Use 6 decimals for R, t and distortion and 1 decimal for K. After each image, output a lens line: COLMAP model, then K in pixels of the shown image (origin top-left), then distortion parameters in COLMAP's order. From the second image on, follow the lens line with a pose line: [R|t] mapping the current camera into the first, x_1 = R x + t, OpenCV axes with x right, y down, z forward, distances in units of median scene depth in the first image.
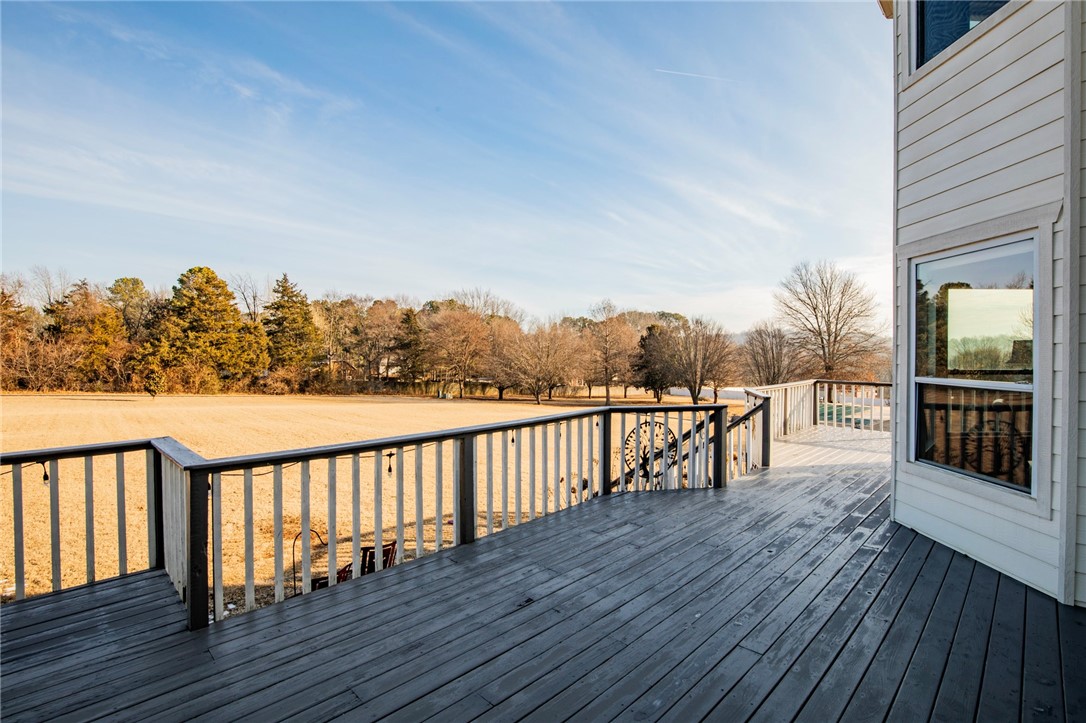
lens RADIAL K [[506.7, 0, 568.9], [0, 506.7, 356.2], [0, 0, 1]] dist [-0.030717, 0.004227]
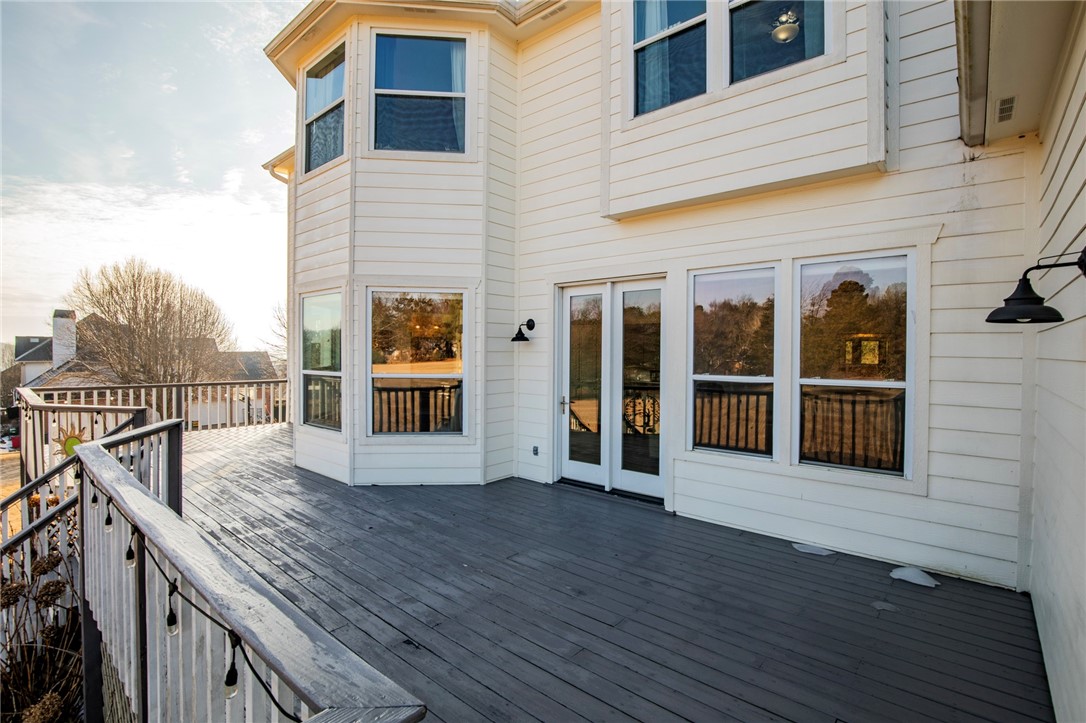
lens RADIAL K [[506.7, 0, 540.3], [0, 506.7, 355.6], [0, 0, 1]] dist [-0.030717, 0.004227]
pose [[-0.036123, -0.004641, 0.999337, -0.925701], [0.002440, 0.999986, 0.004732, -0.016365], [-0.999344, 0.002610, -0.036111, 0.775246]]
